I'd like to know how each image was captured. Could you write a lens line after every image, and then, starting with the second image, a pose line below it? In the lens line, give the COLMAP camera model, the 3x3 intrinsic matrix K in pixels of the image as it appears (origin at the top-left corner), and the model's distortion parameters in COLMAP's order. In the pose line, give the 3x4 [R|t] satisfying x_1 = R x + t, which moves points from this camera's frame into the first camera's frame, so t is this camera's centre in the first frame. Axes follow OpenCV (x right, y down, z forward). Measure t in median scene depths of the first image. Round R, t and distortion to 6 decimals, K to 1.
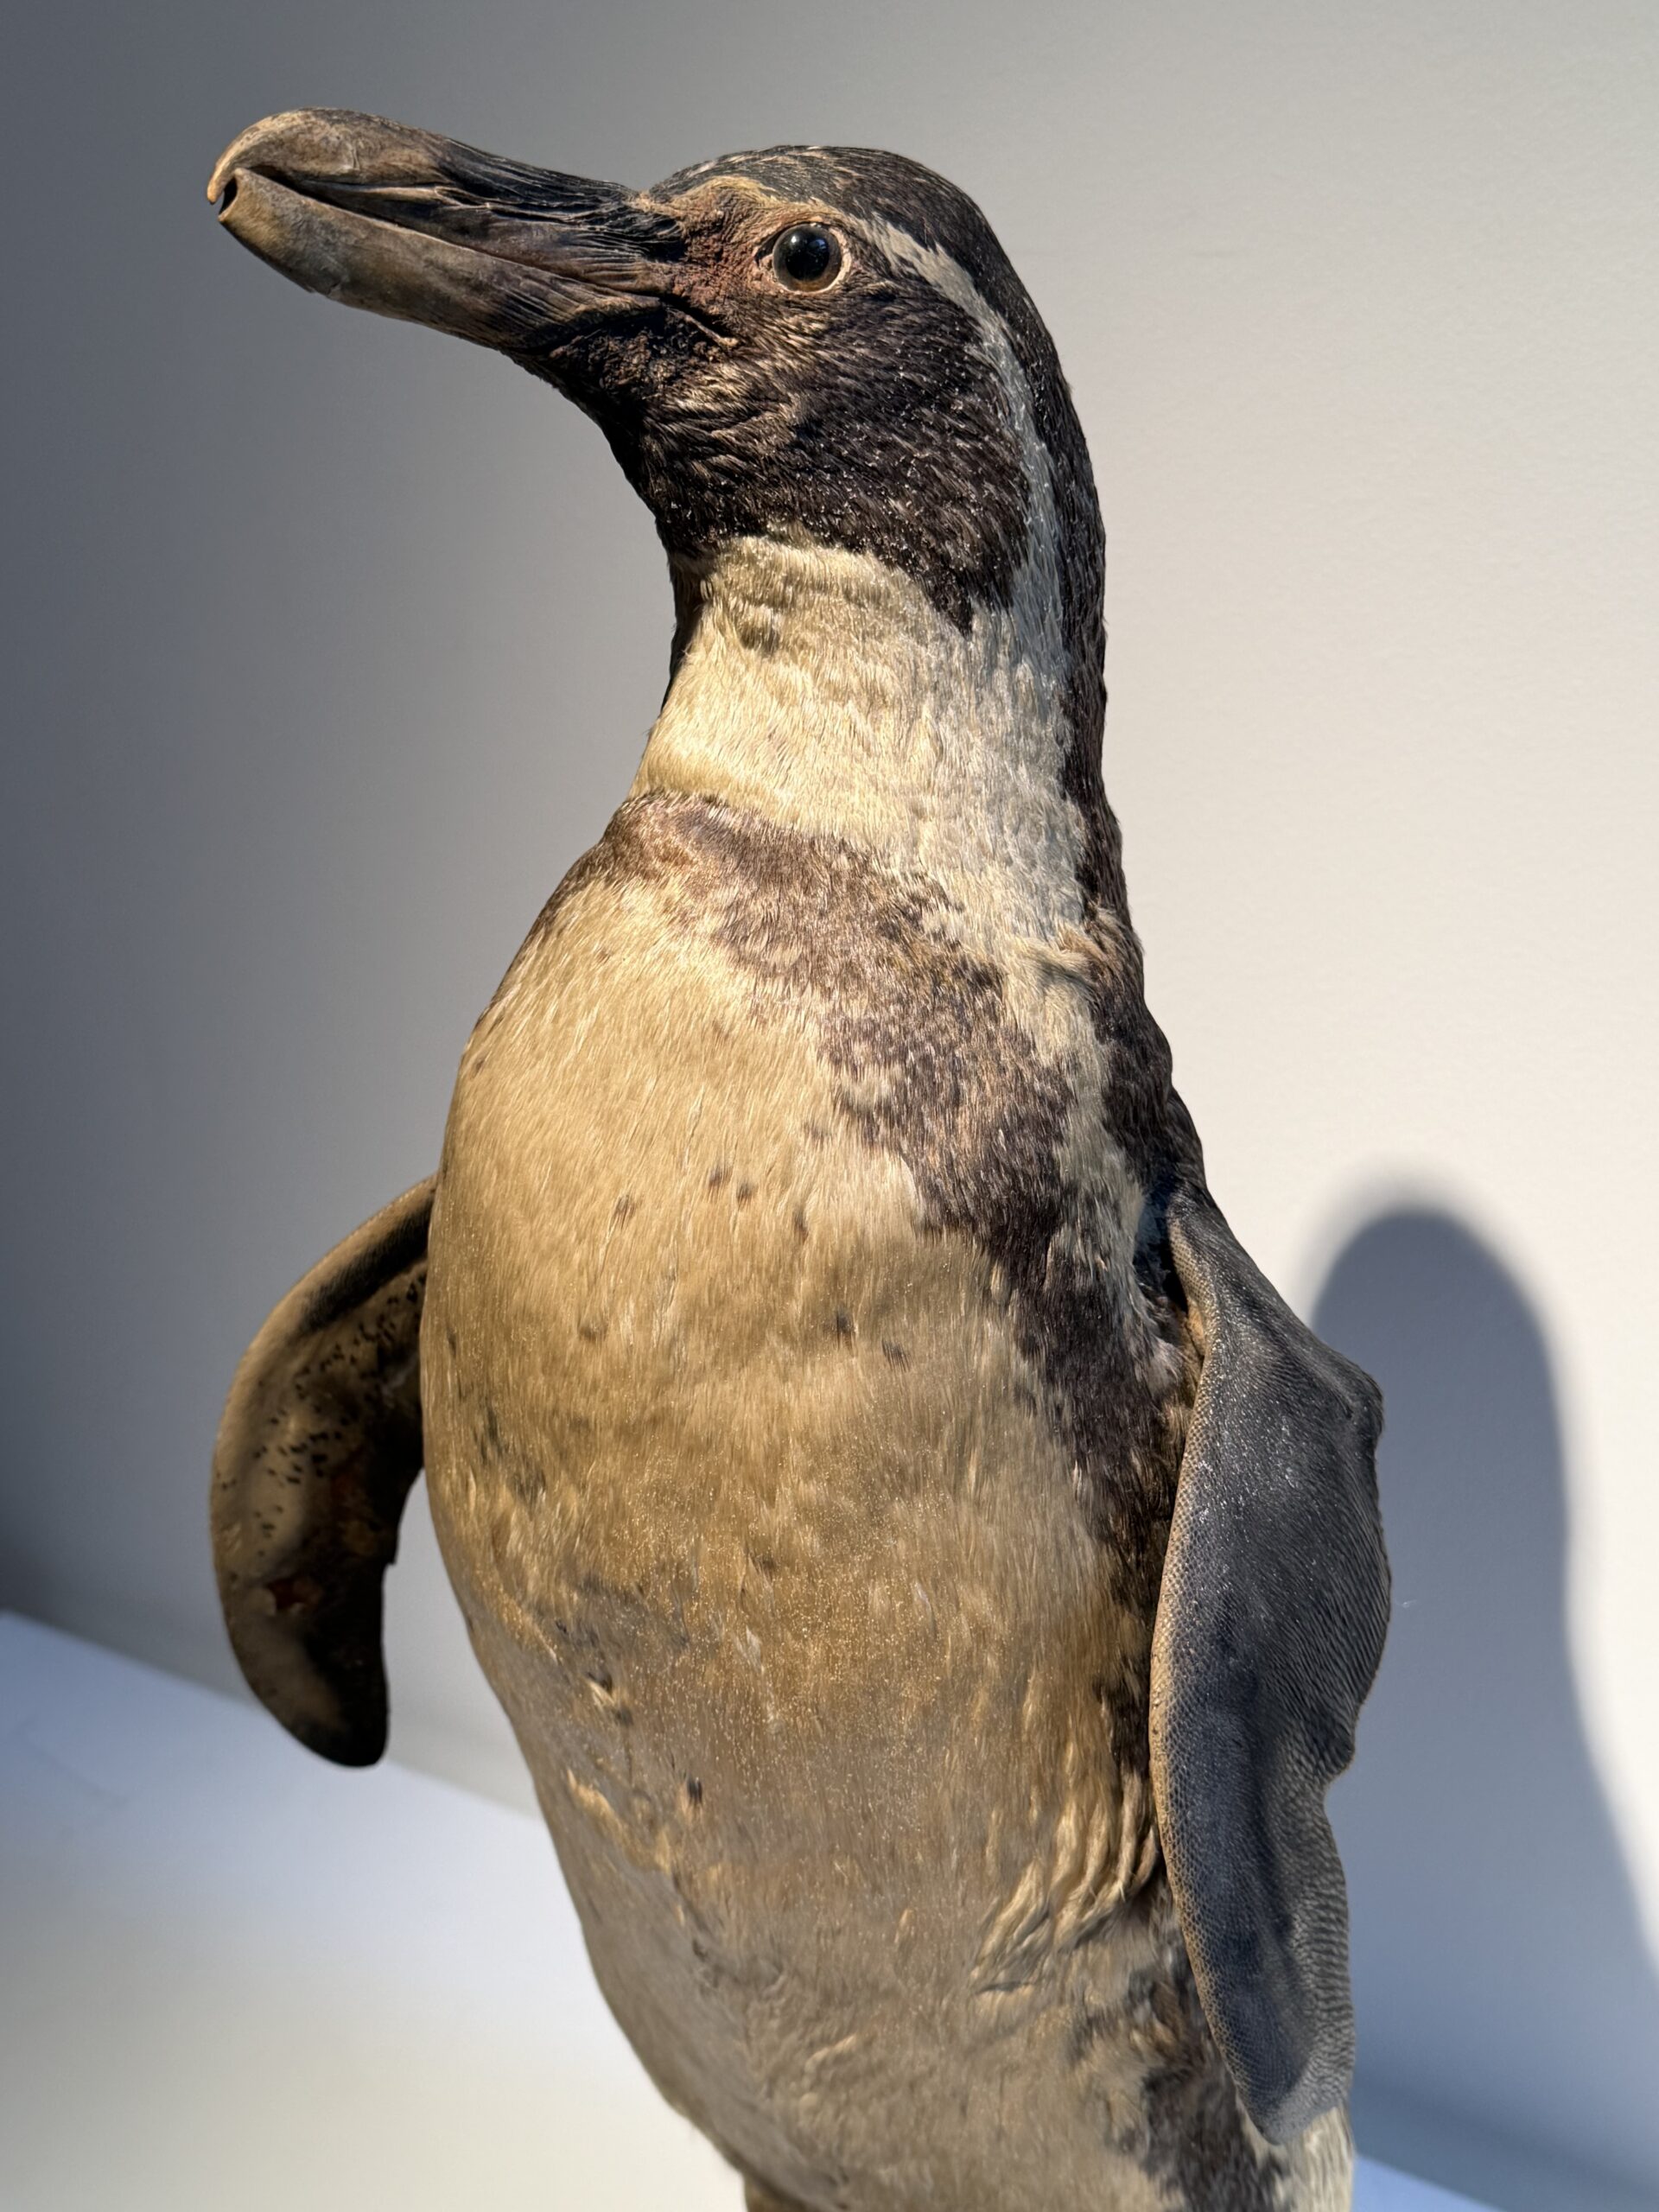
lens RADIAL K [[2594.2, 0, 814.8], [0, 2594.2, 1128.2], [0, 0, 1]] dist [0.108413, 0.000000]
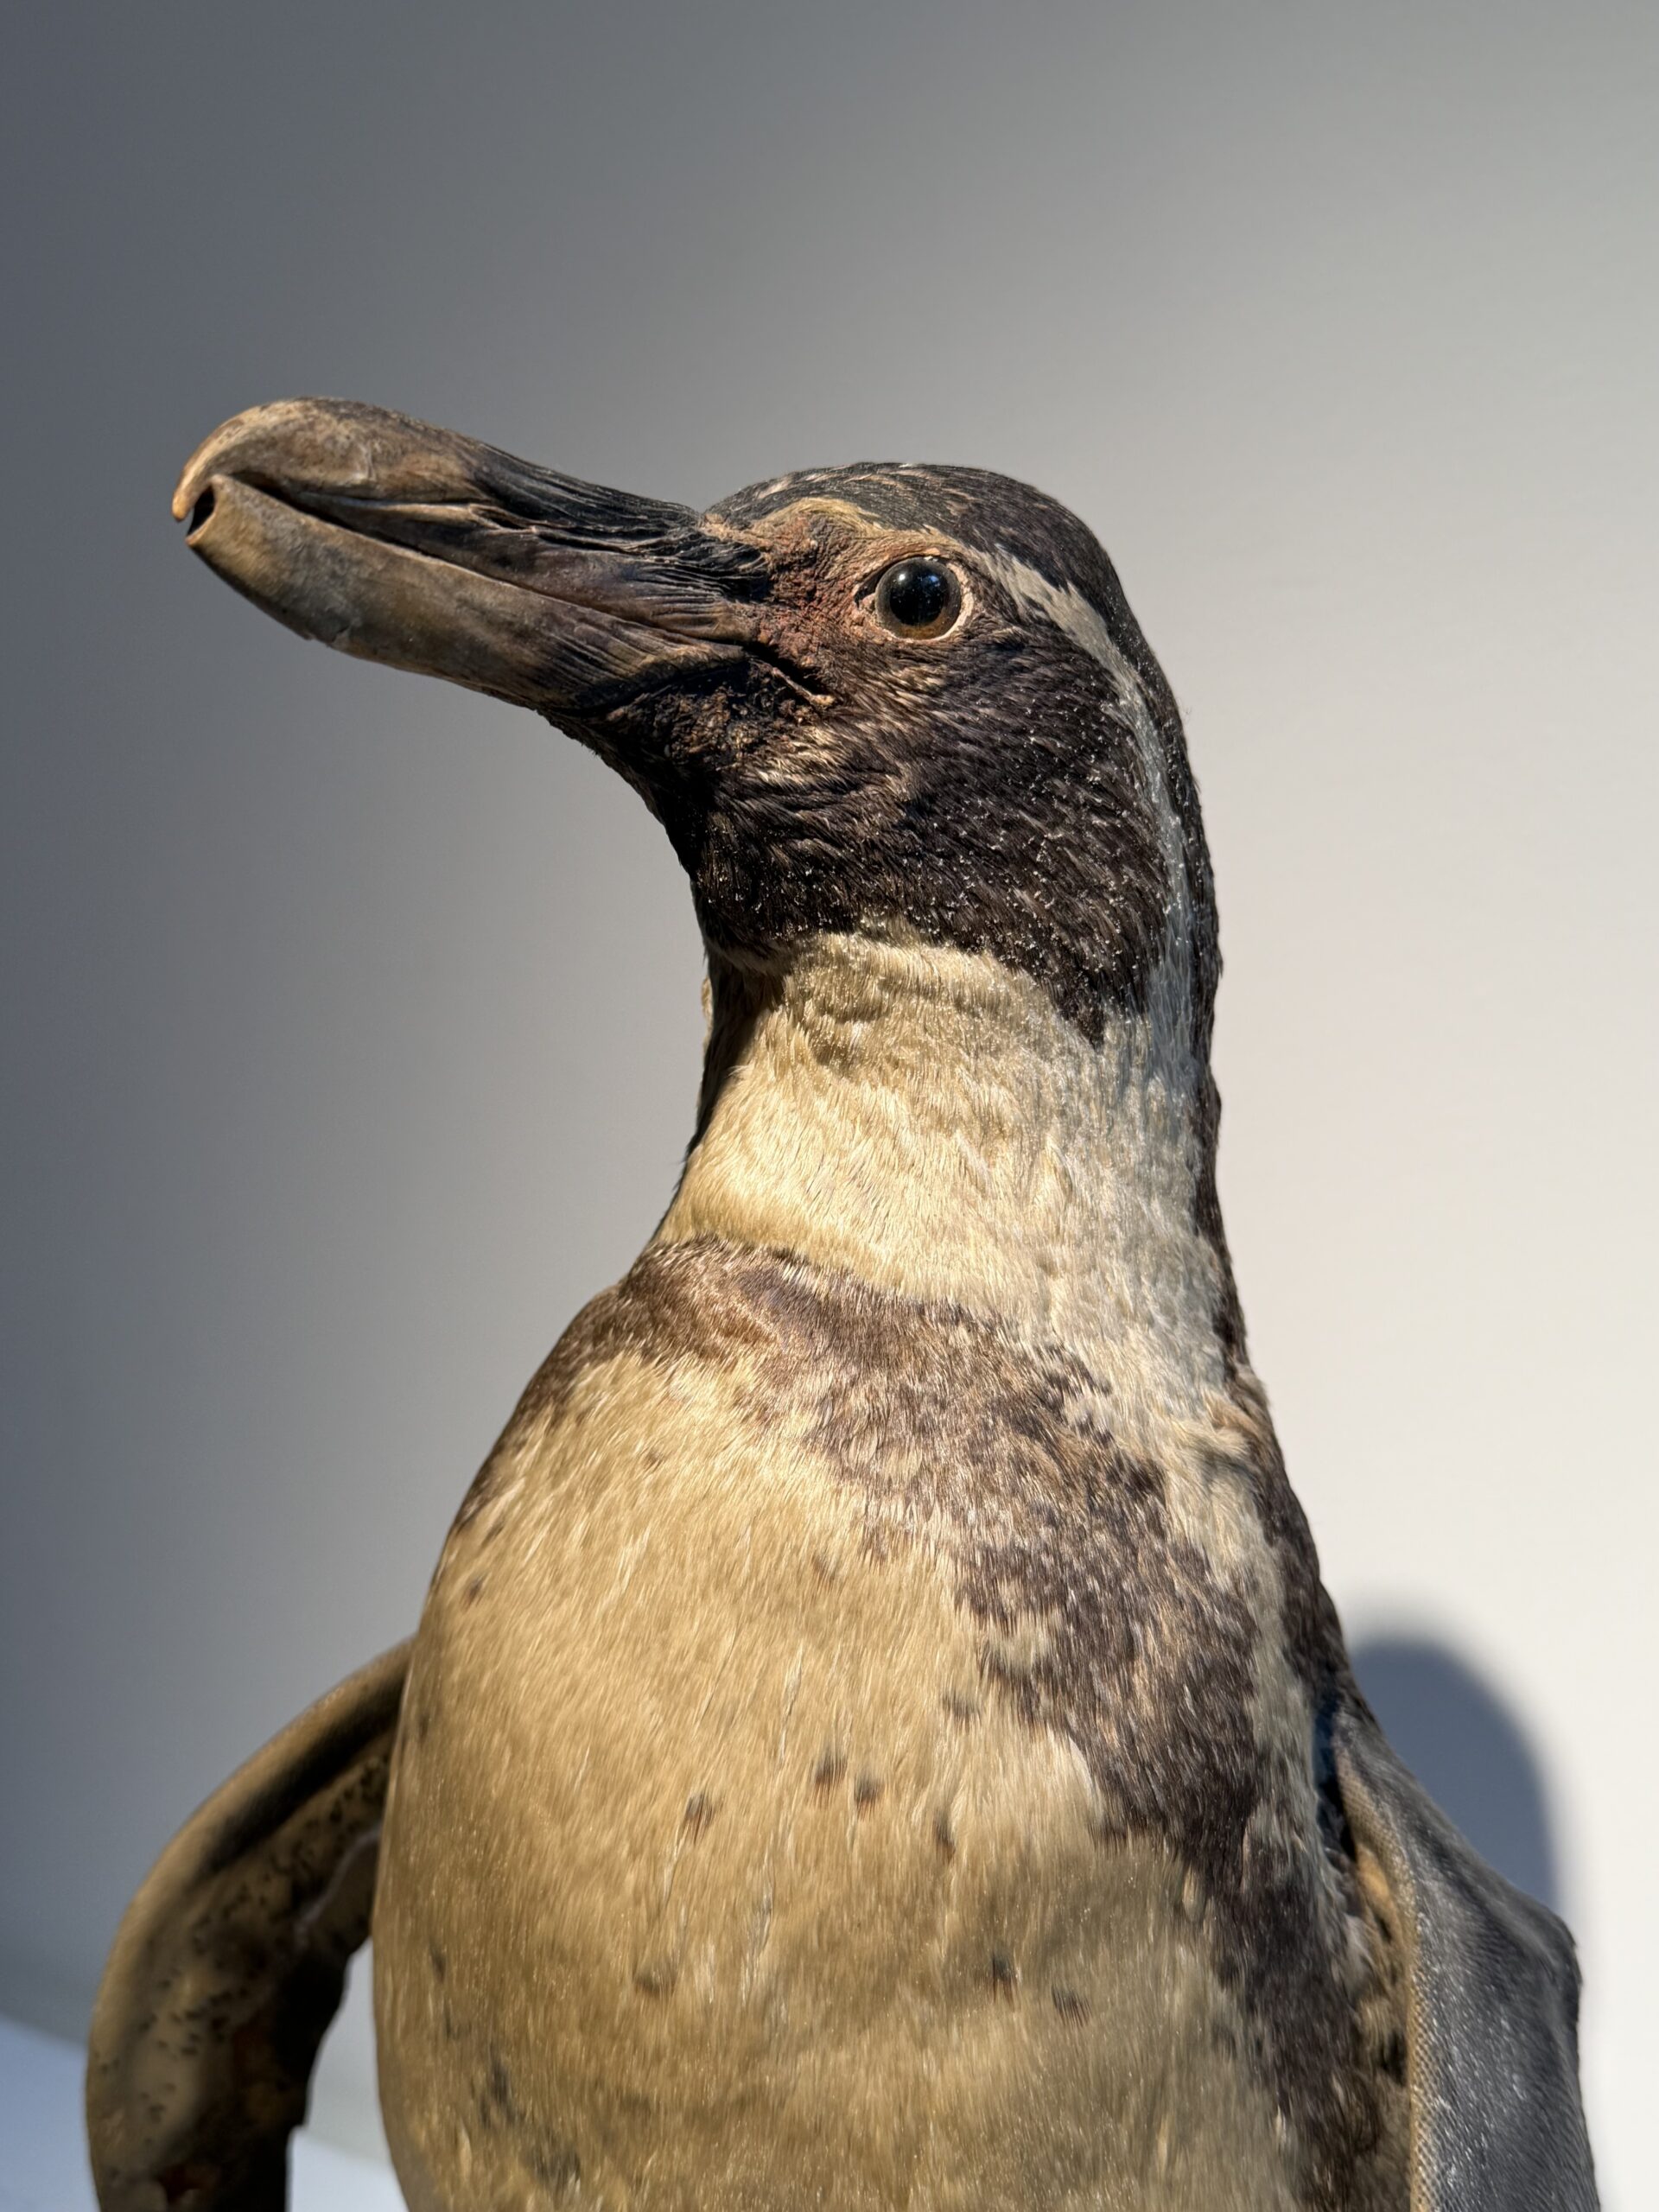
lens RADIAL K [[2270.5, 0, 826.3], [0, 2270.5, 1117.4], [0, 0, 1]] dist [0.111744, 0.000000]
pose [[0.991719, -0.015447, 0.127494, -0.117615], [0.026330, 0.996108, -0.084118, -0.112342], [-0.125699, 0.086779, 0.988266, 0.318641]]
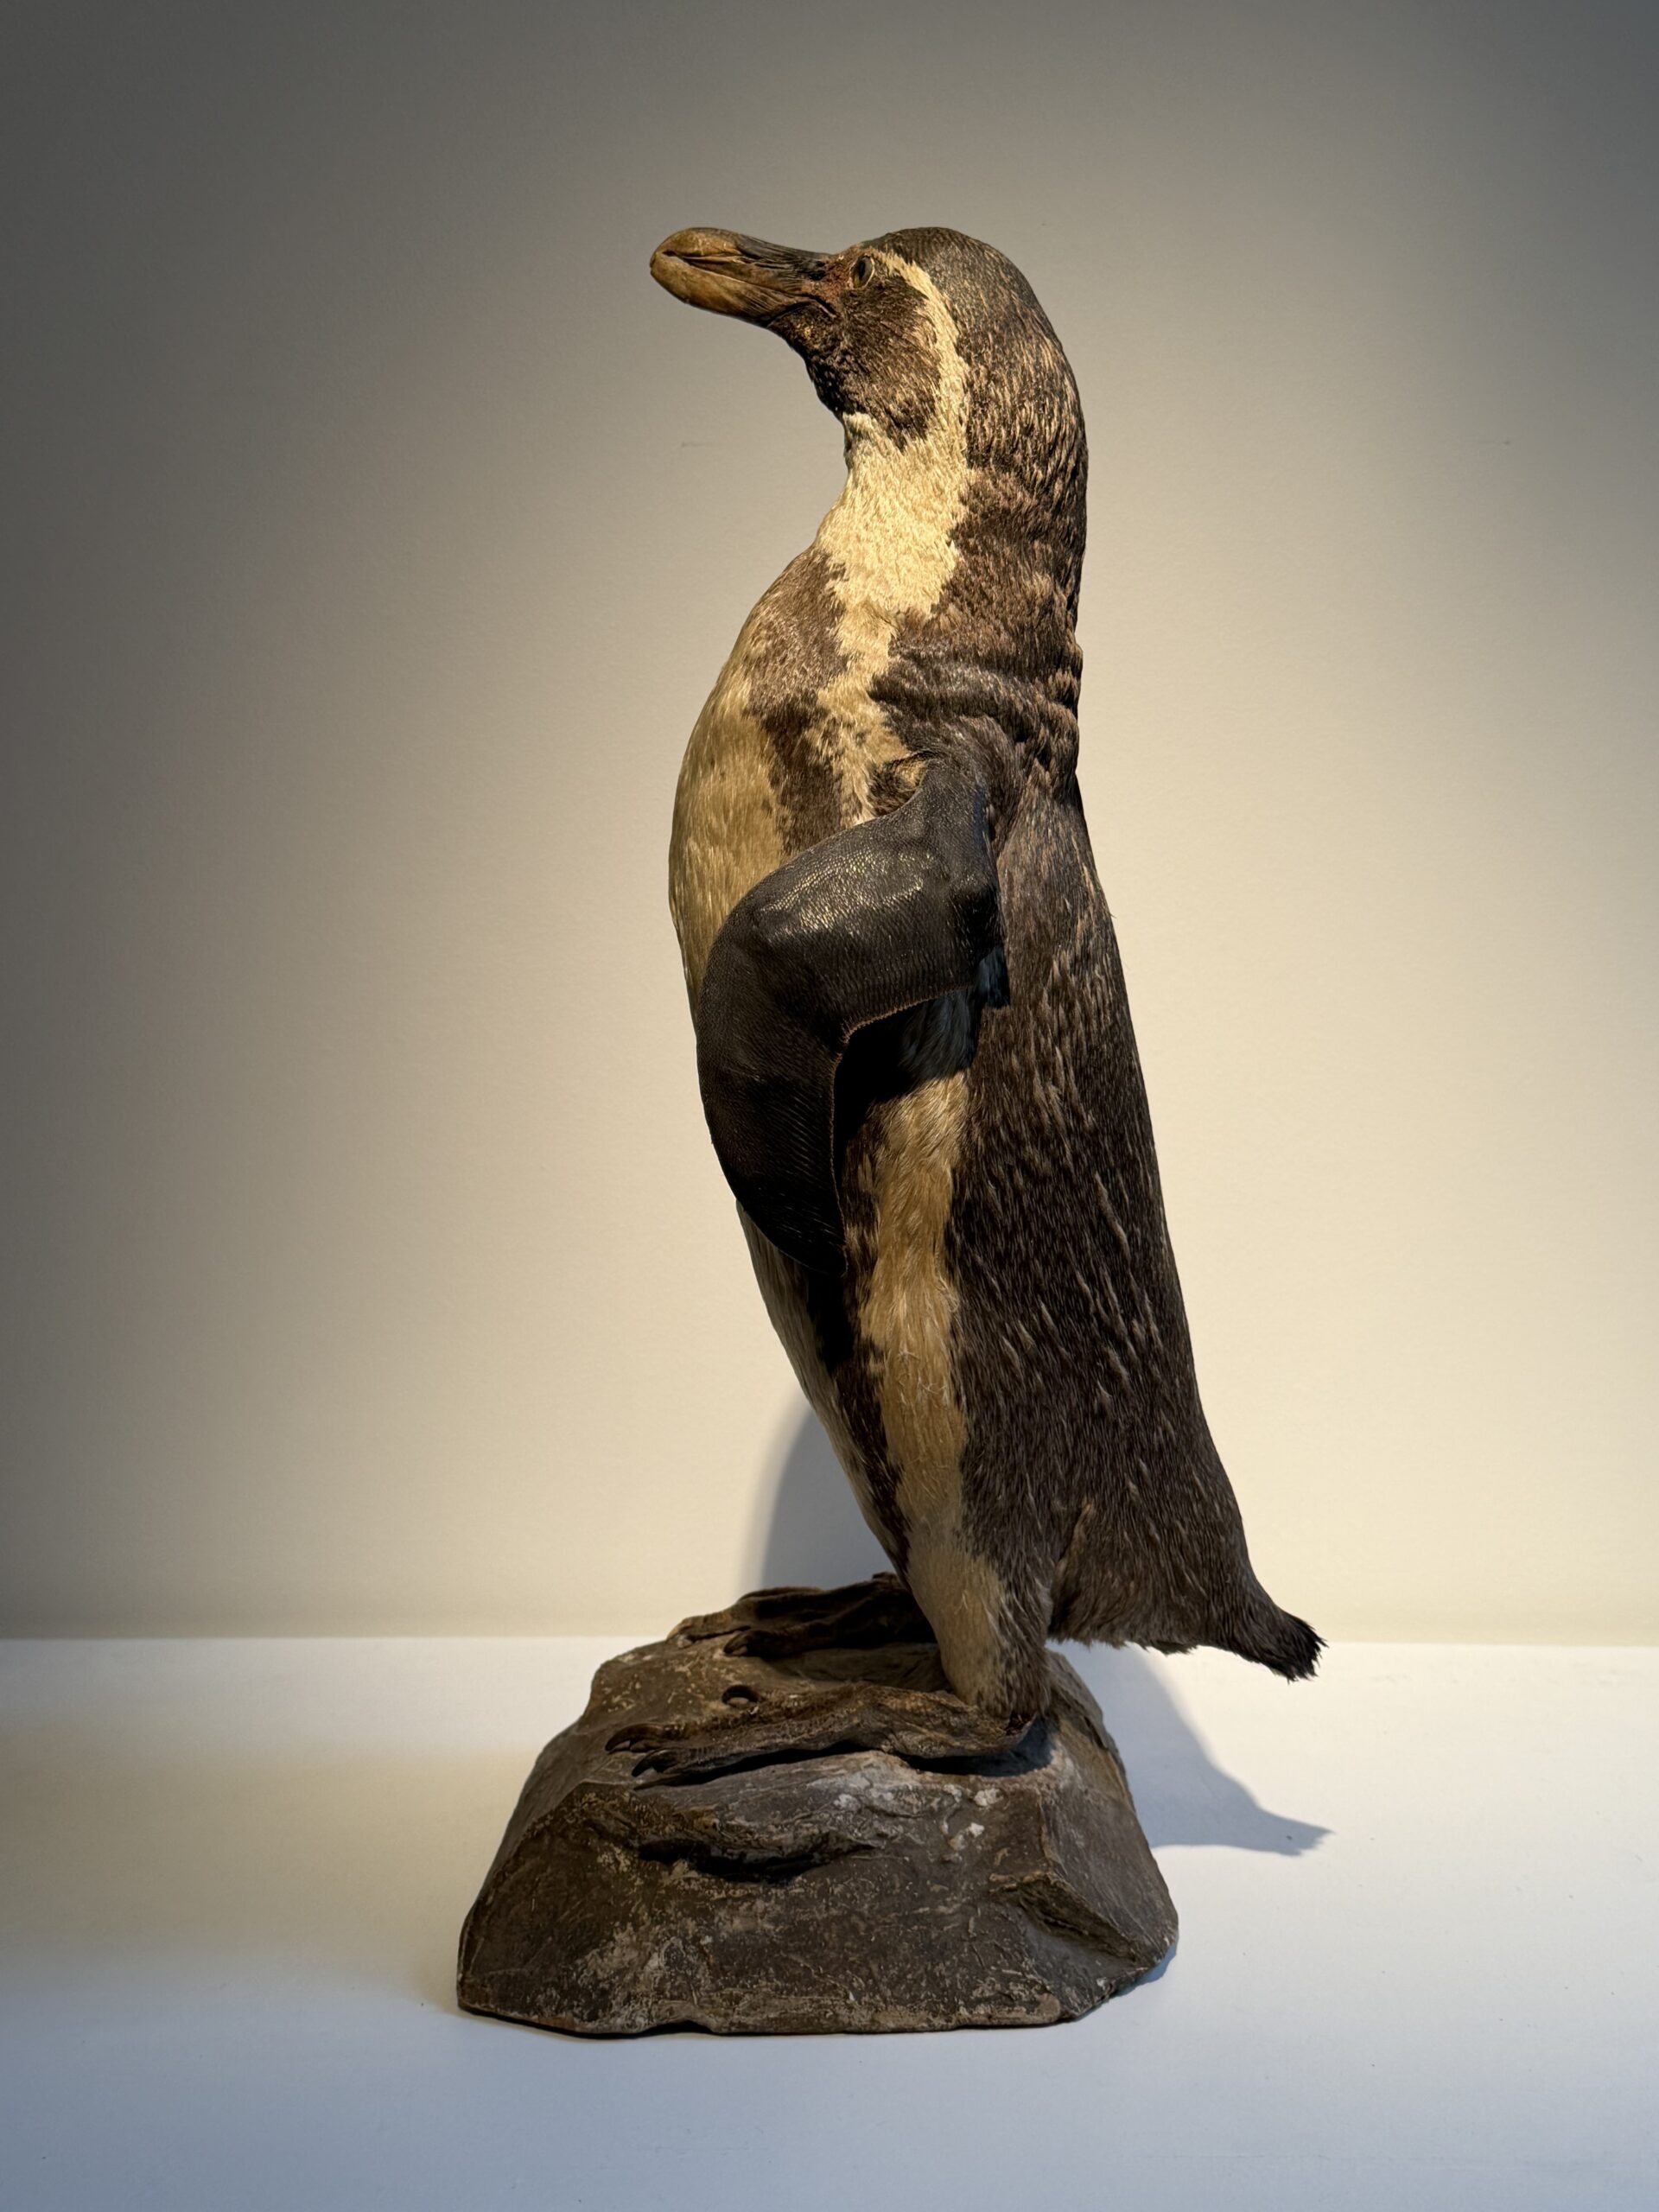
lens RADIAL K [[2594.2, 0, 817.6], [0, 2594.2, 1169.1], [0, 0, 1]] dist [0.108413, 0.000000]
pose [[0.496490, 0.156682, -0.853785, 1.837090], [-0.341881, 0.939372, -0.026421, 0.402562], [0.797881, 0.305011, 0.519955, 0.083863]]
